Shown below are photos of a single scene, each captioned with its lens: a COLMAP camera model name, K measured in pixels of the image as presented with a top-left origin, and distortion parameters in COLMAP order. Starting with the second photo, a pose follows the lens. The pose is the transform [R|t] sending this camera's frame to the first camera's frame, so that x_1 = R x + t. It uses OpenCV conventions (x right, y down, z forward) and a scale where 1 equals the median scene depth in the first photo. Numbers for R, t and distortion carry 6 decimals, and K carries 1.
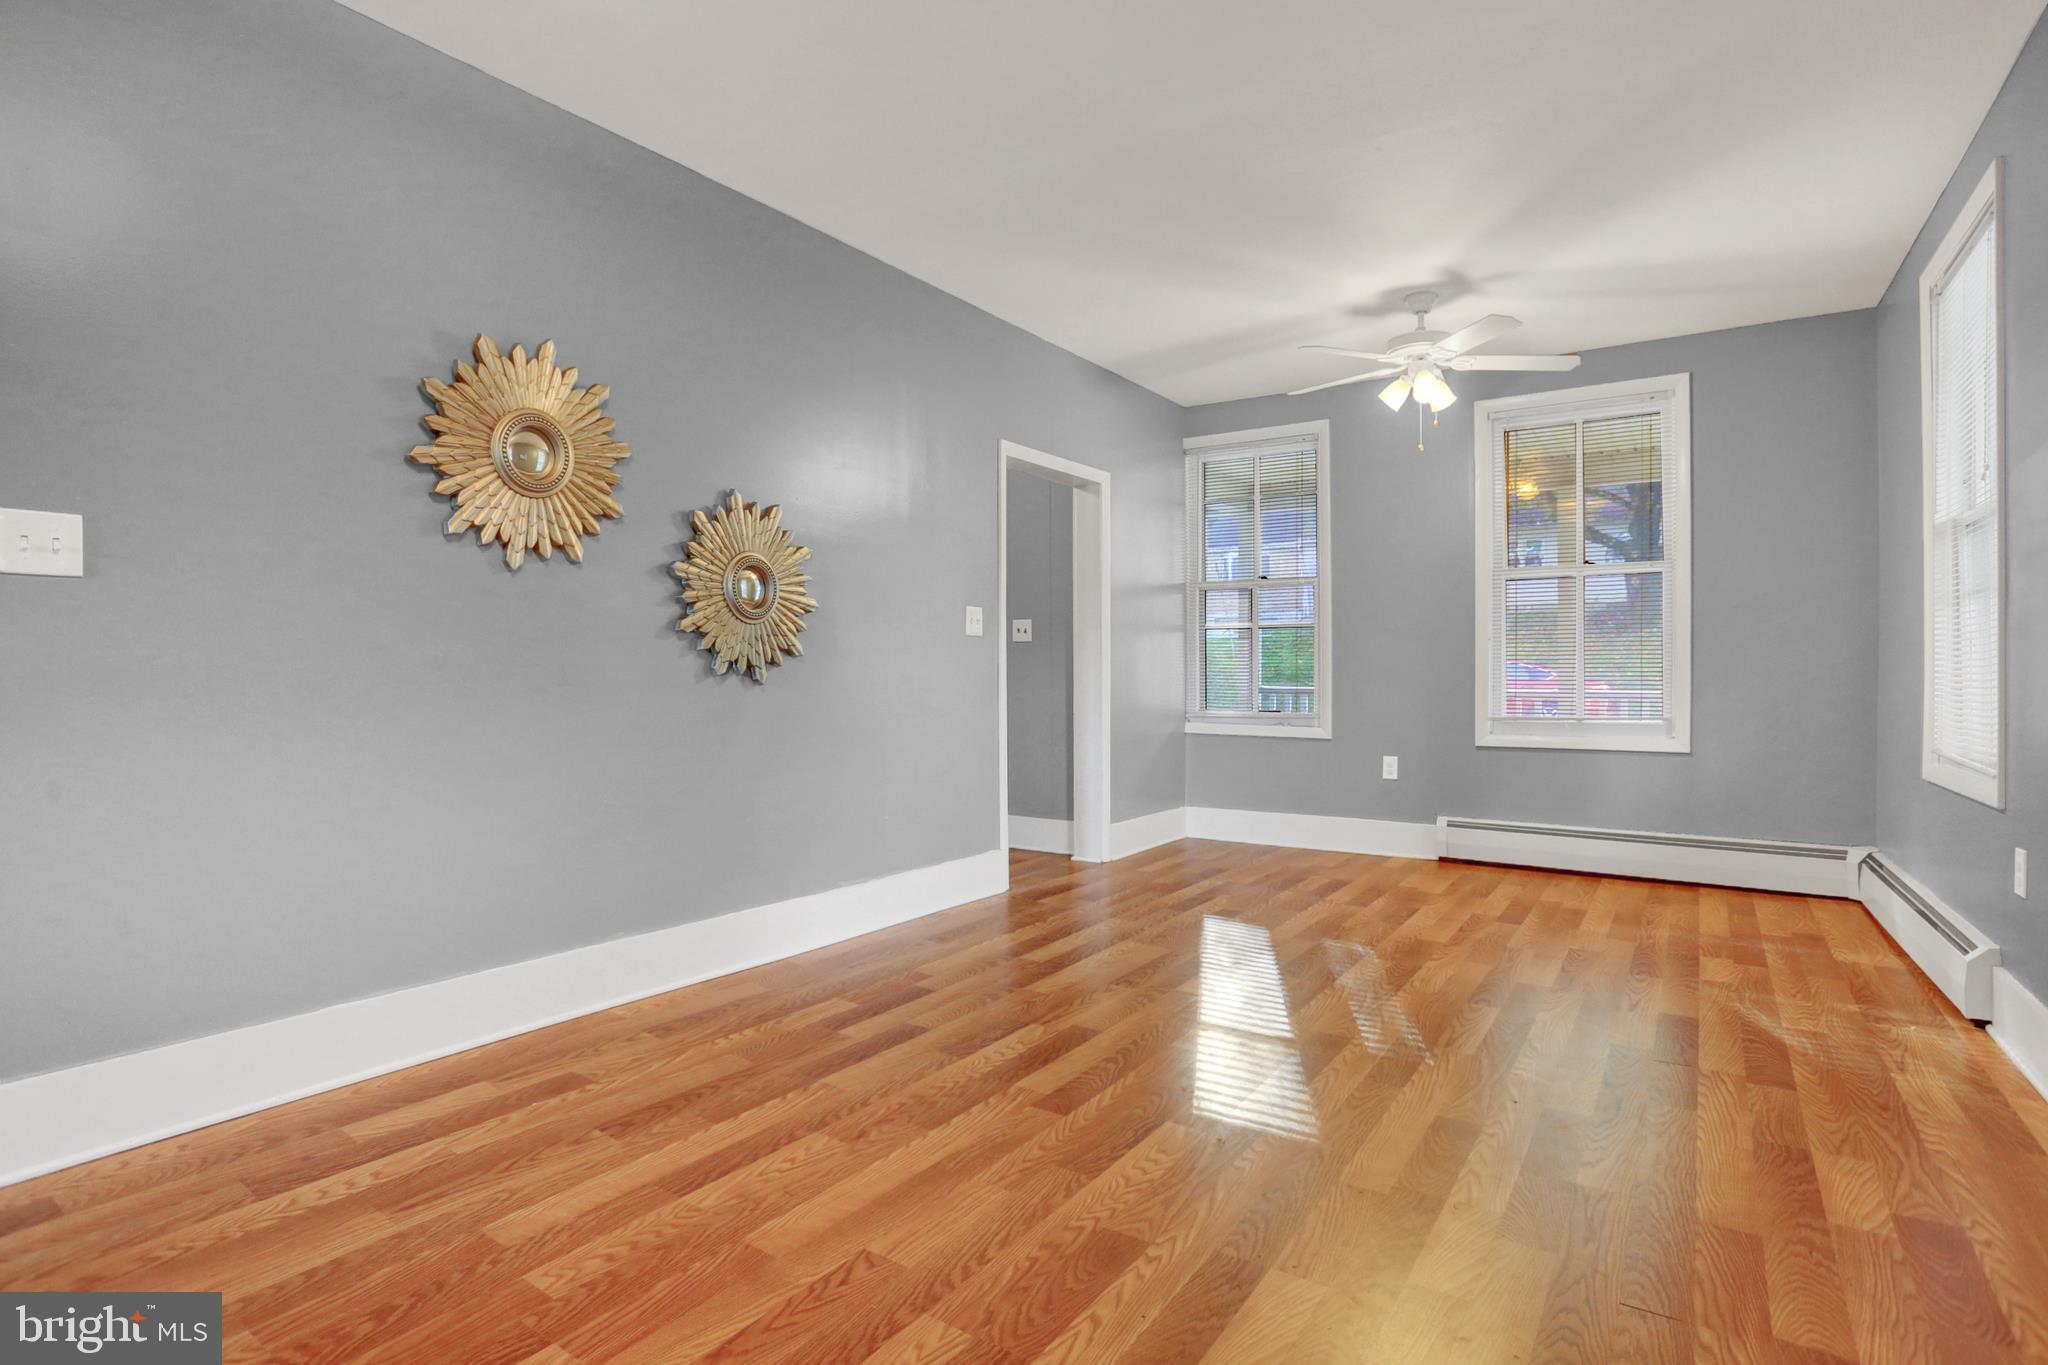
lens RADIAL K [[1017.8, 0, 1024.0], [0, 1017.8, 682.5], [0, 0, 1]] dist [-0.076868, 0.040088]
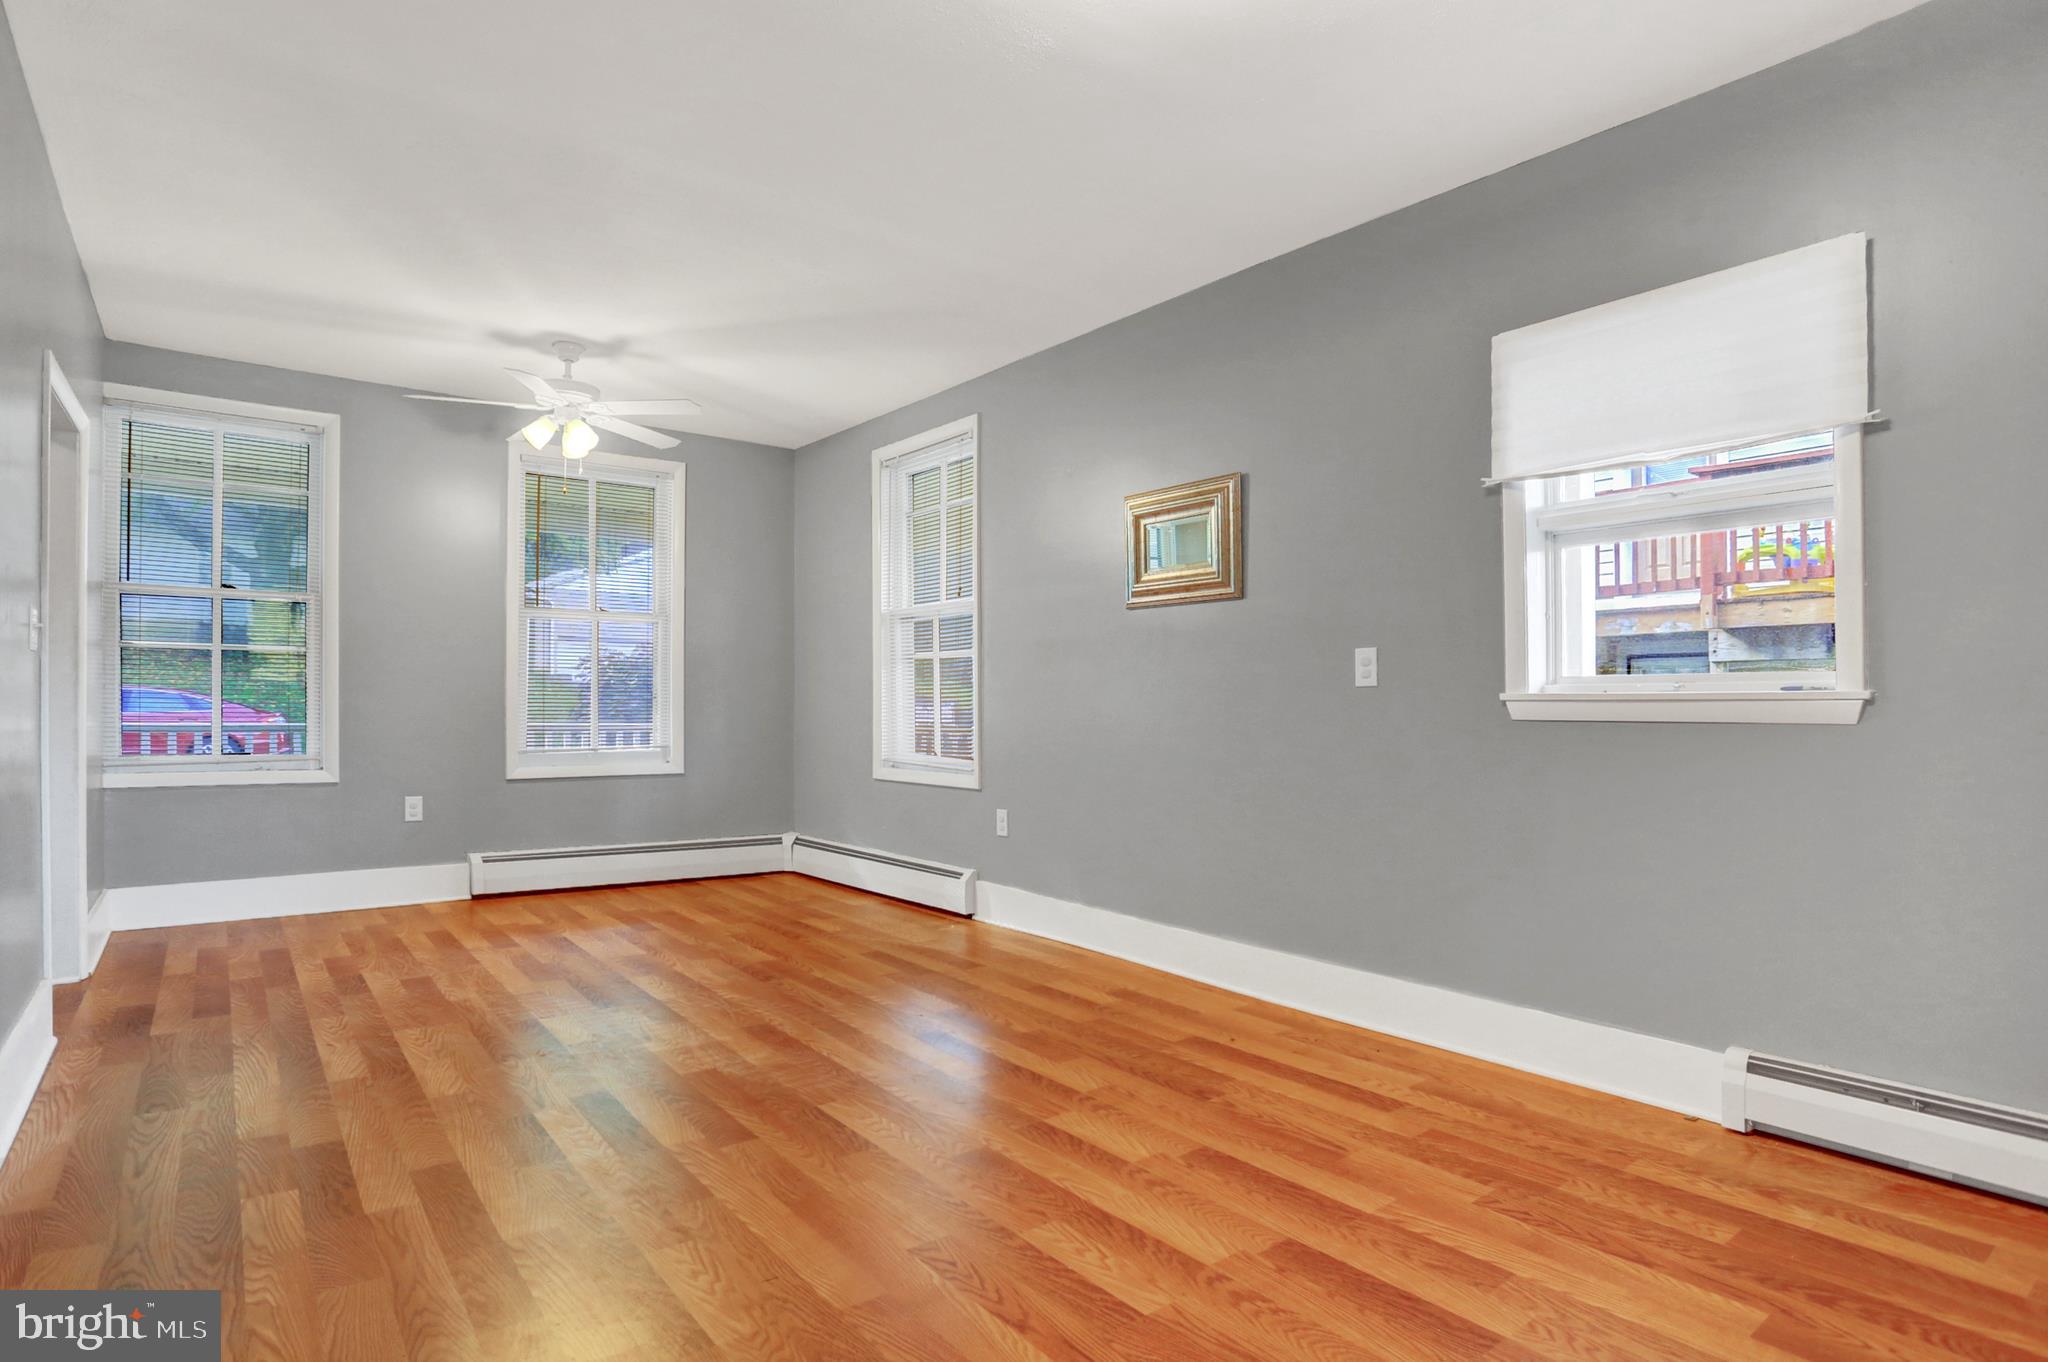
lens RADIAL K [[1068.0, 0, 1023.3], [0, 1068.0, 710.6], [0, 0, 1]] dist [-0.067655, 0.000794]
pose [[0.307975, -0.001040, 0.951394, -0.616467], [0.002709, 0.999996, 0.000216, -0.008149], [-0.951390, 0.002510, 0.307977, 0.271354]]
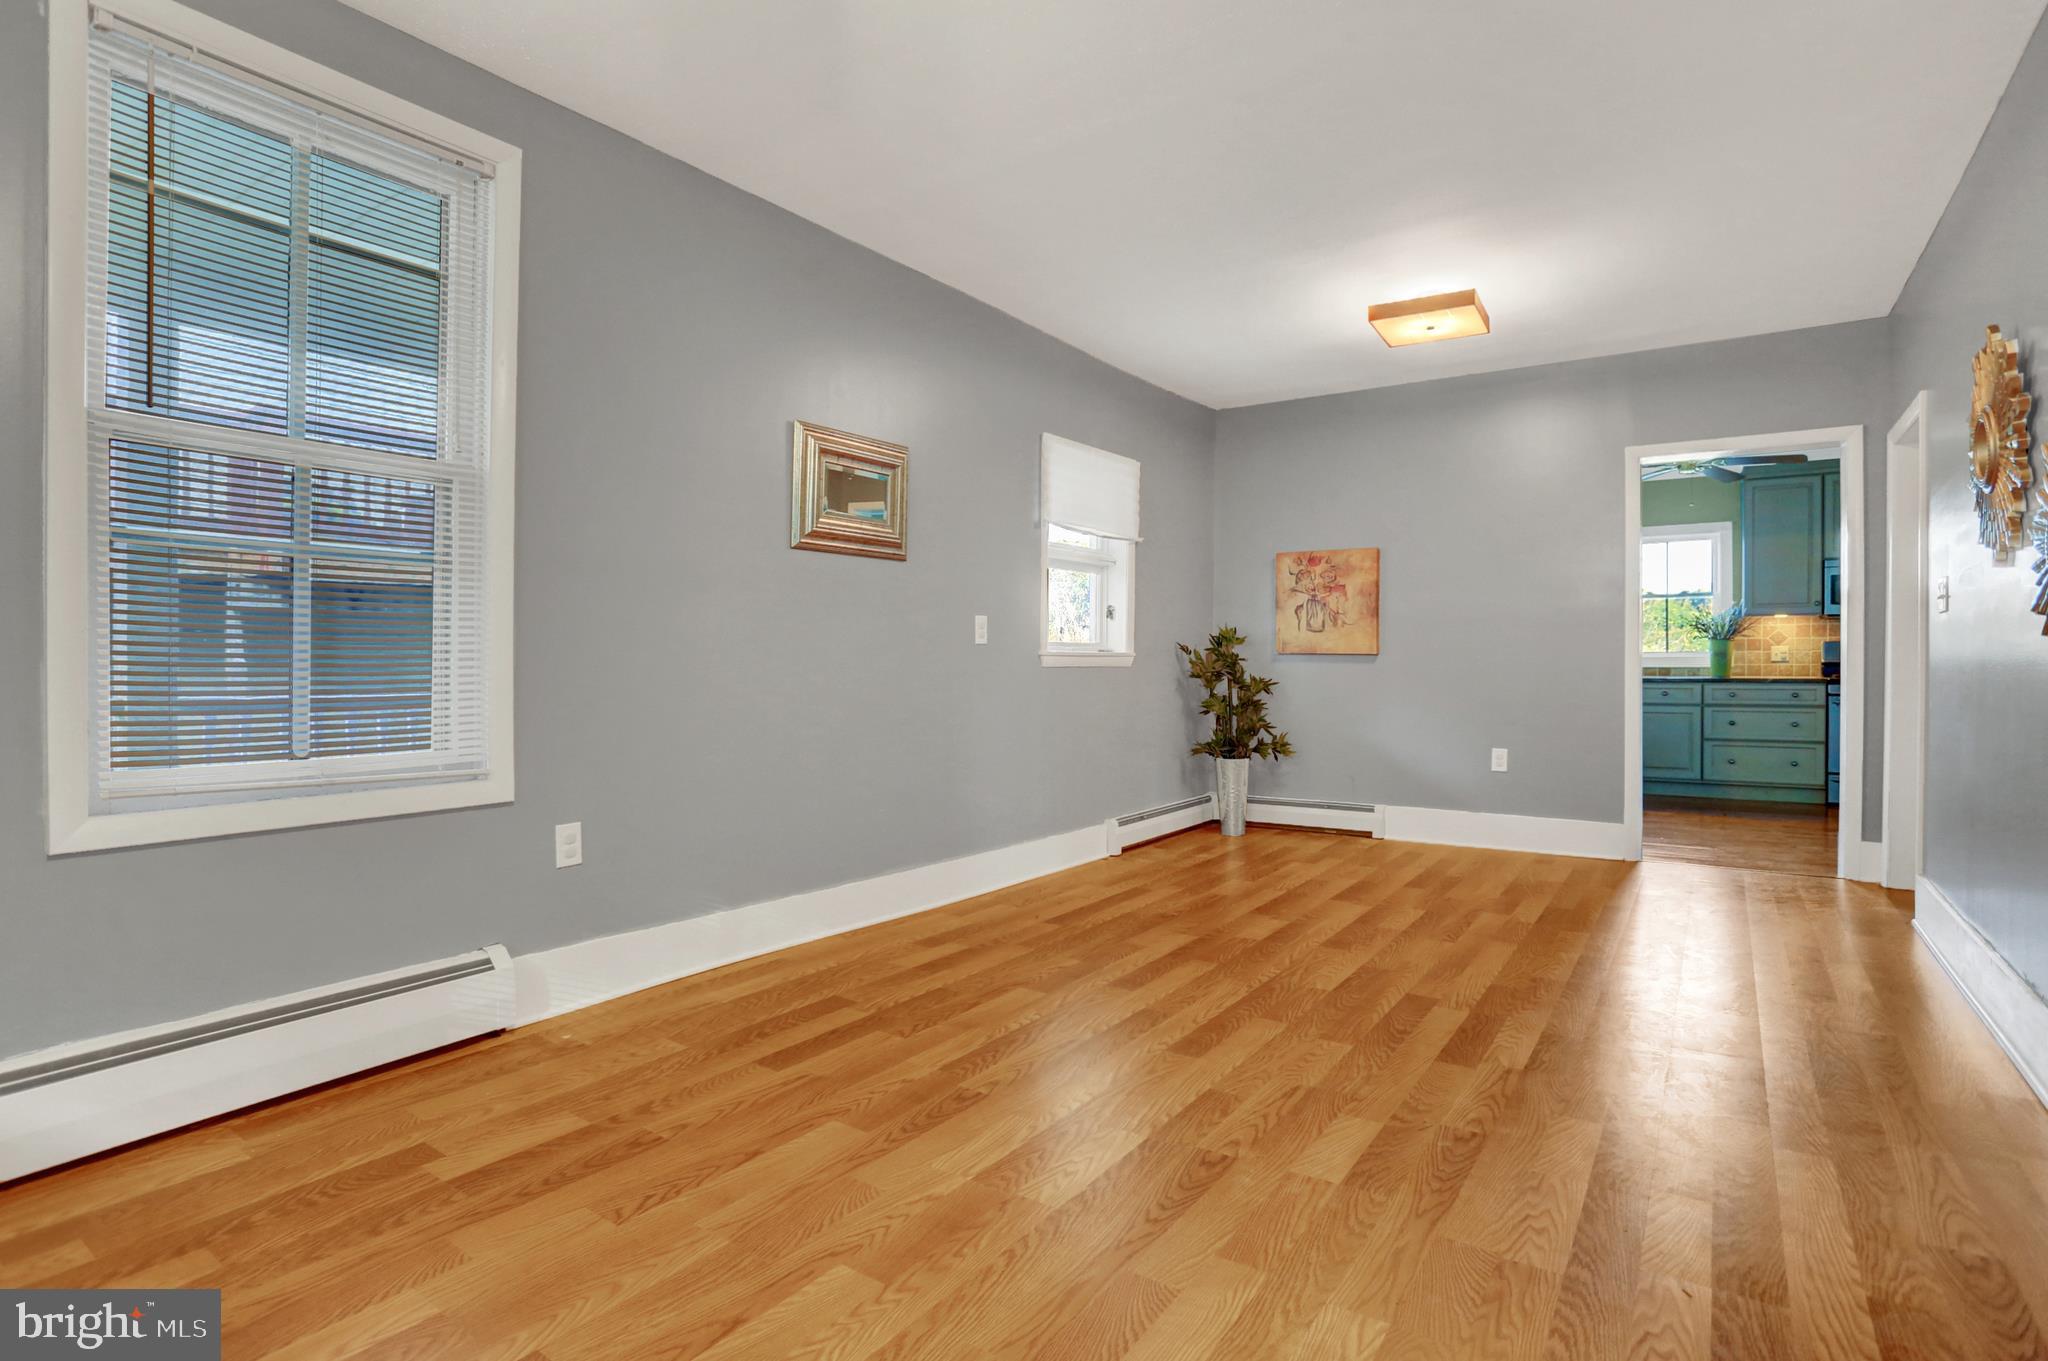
lens RADIAL K [[1032.0, 0, 1027.2], [0, 1032.0, 669.8], [0, 0, 1]] dist [-0.043611, 0.000727]
pose [[-0.999986, -0.003639, 0.003760, 0.371545], [-0.003585, 0.999890, 0.014376, -0.015594], [-0.003812, 0.014363, -0.999890, 1.602553]]
